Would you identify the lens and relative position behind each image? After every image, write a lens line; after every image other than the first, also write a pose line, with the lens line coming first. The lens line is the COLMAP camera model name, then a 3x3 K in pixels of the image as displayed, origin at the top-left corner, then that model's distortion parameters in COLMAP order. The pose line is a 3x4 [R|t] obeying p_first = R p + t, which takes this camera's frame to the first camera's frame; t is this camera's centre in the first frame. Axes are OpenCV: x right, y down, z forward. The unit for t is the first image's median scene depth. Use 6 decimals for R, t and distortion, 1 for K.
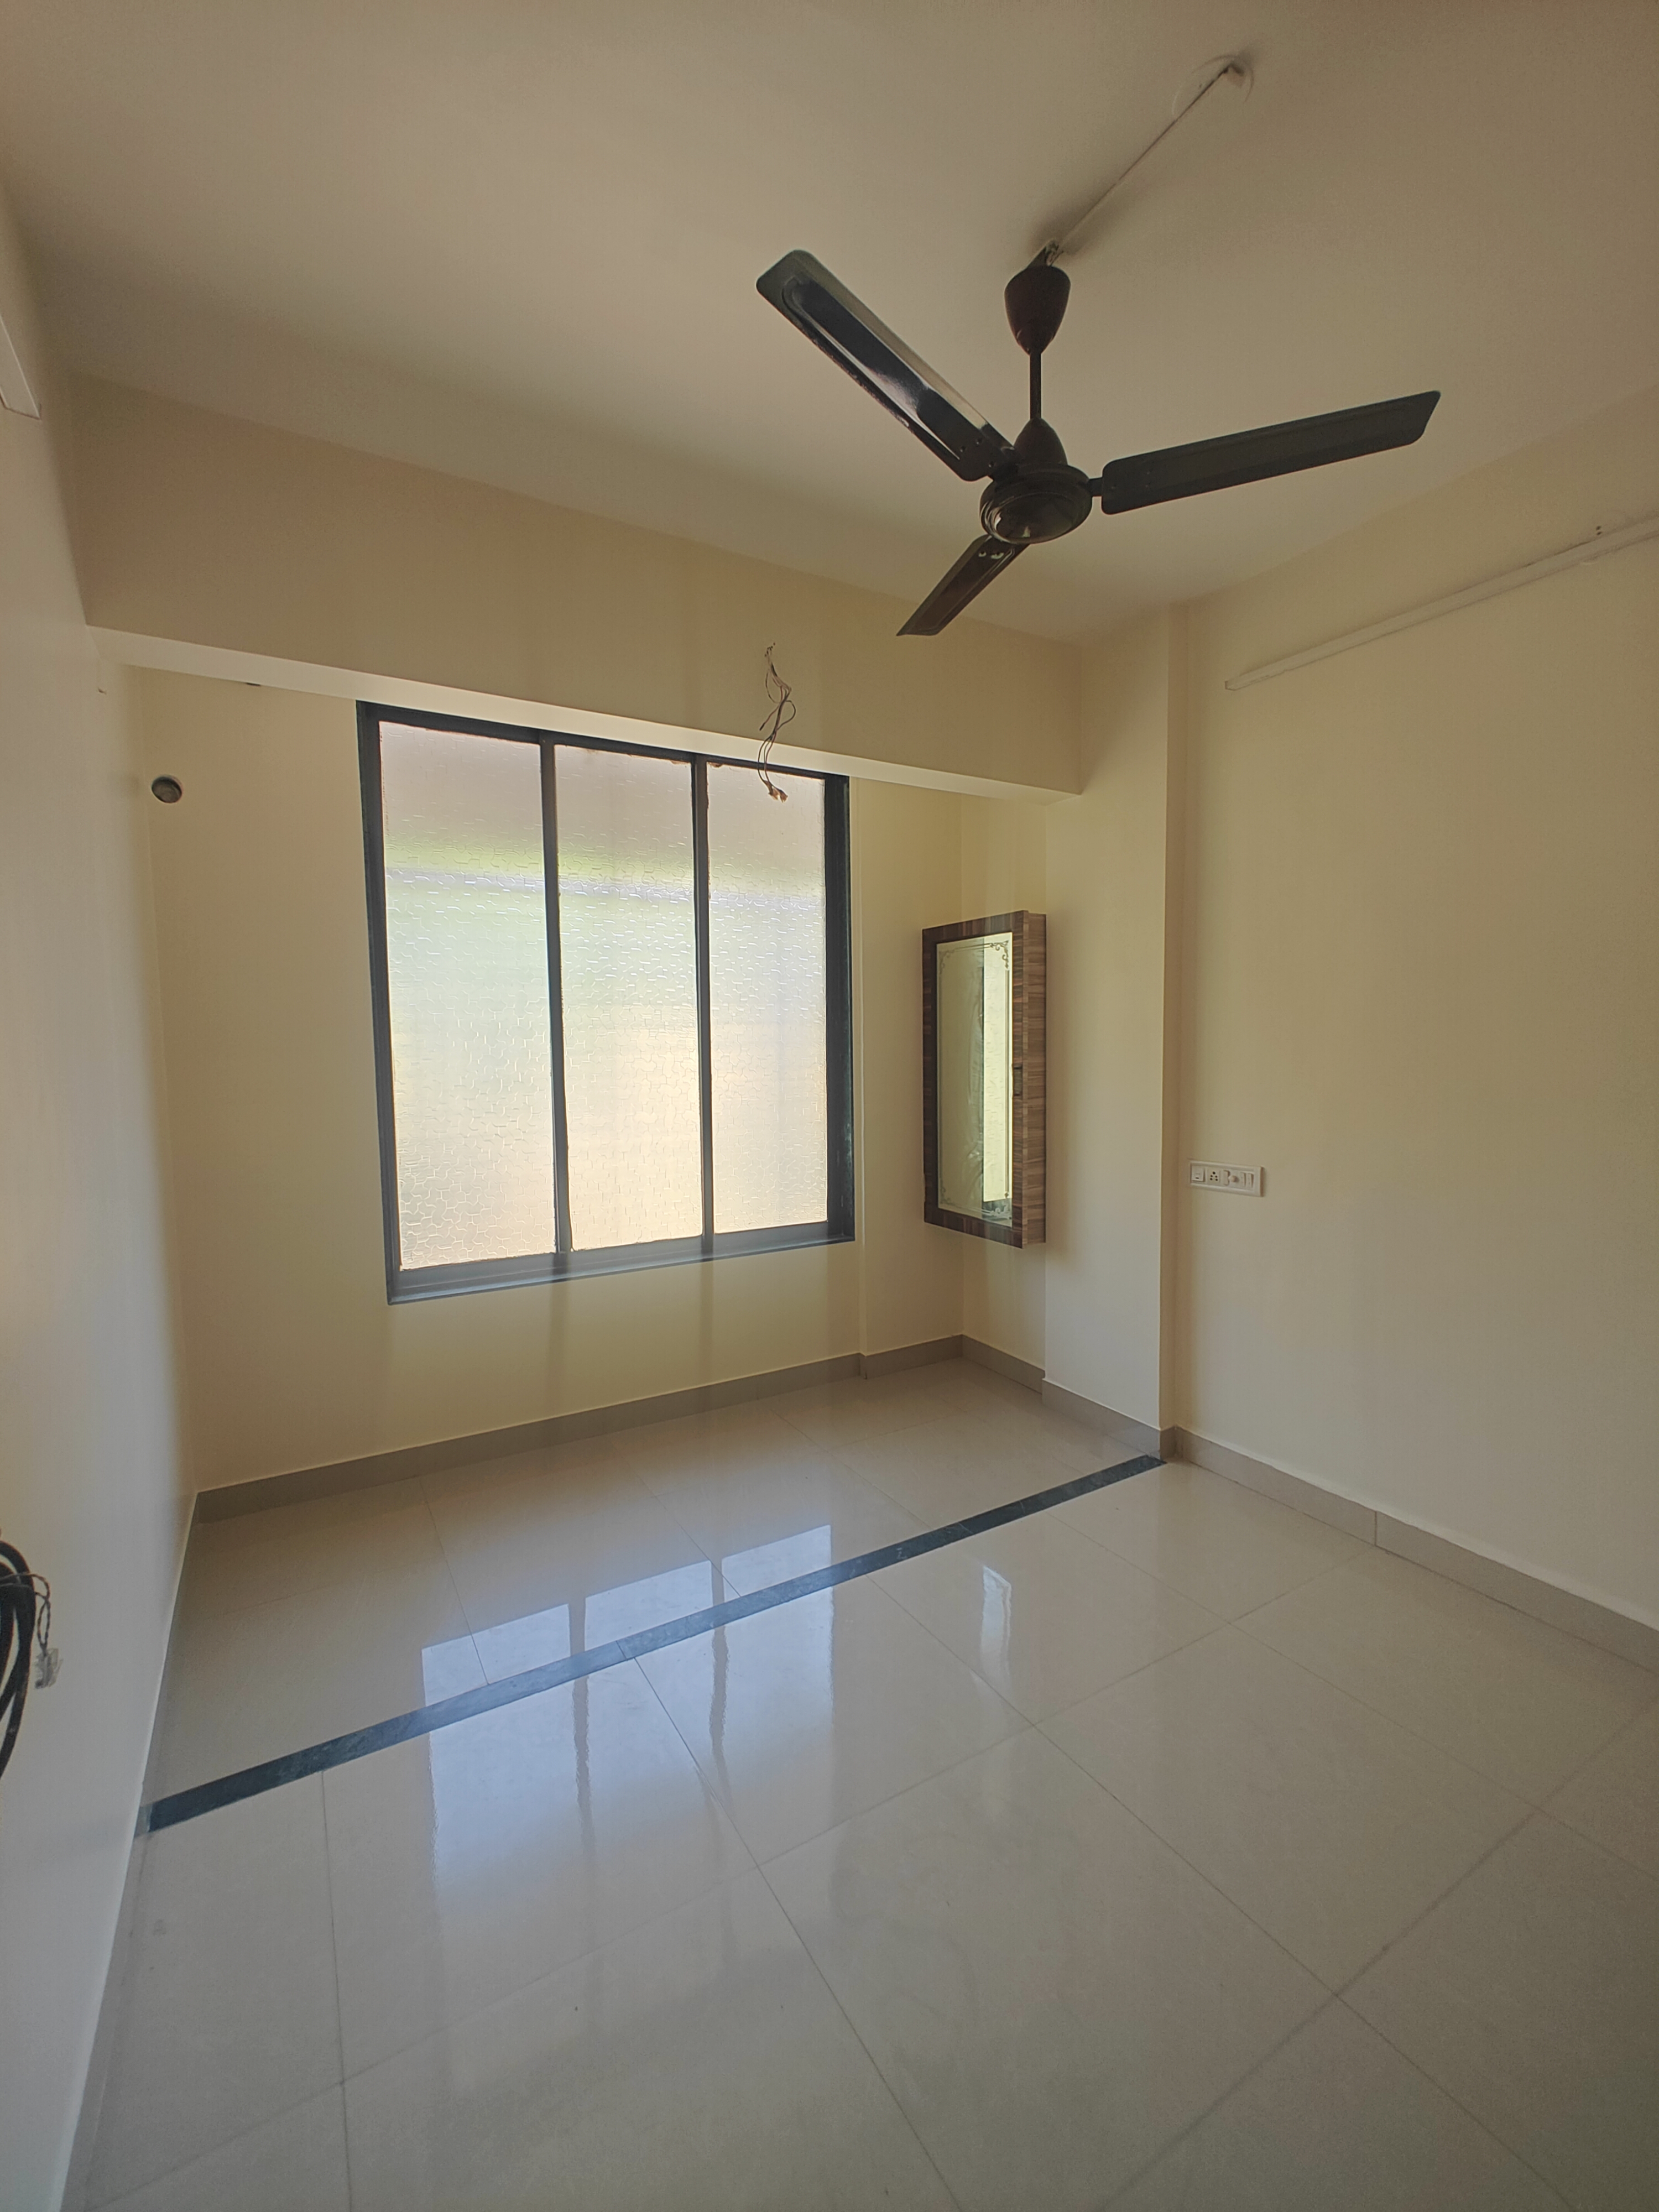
lens RADIAL K [[948.6, 0, 821.7], [0, 948.6, 1102.9], [0, 0, 1]] dist [-0.002070, 0.000354]
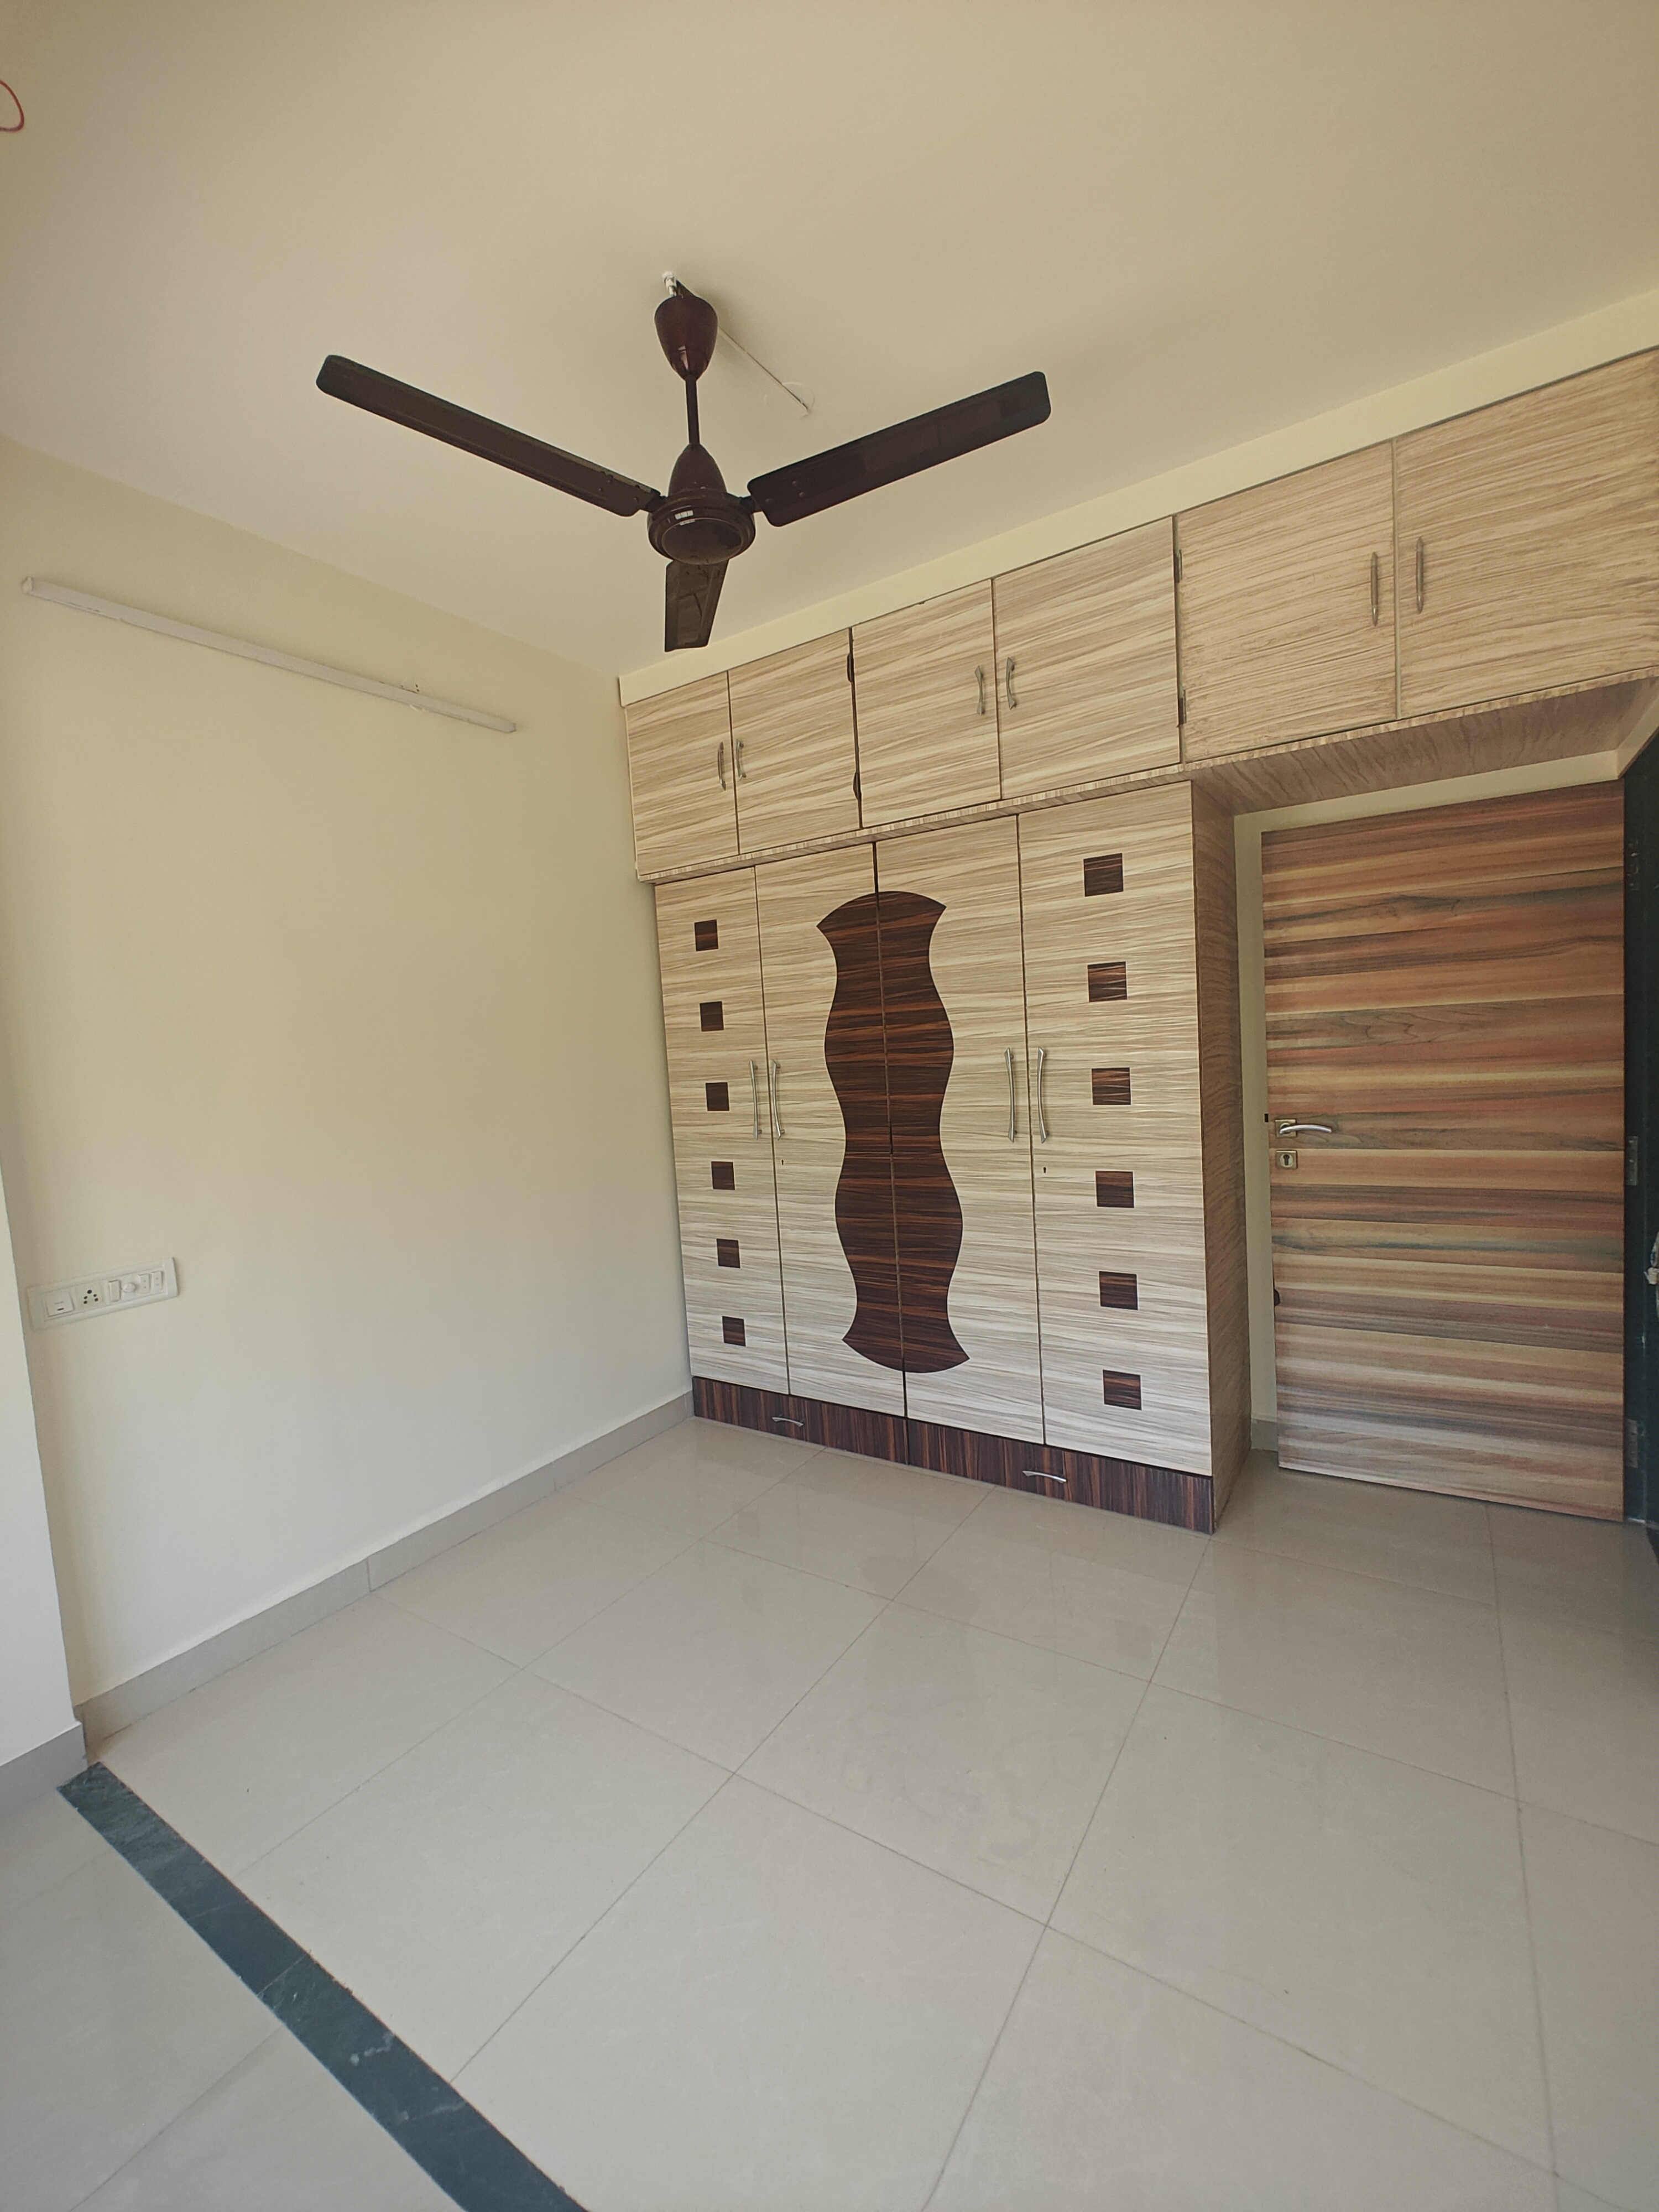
lens RADIAL K [[948.6, 0, 821.7], [0, 948.6, 1102.9], [0, 0, 1]] dist [-0.002070, 0.000354]
pose [[-0.447590, -0.015503, 0.894104, -0.453127], [0.128476, 0.988362, 0.081453, -0.050594], [-0.884962, 0.151328, -0.440389, 0.855850]]
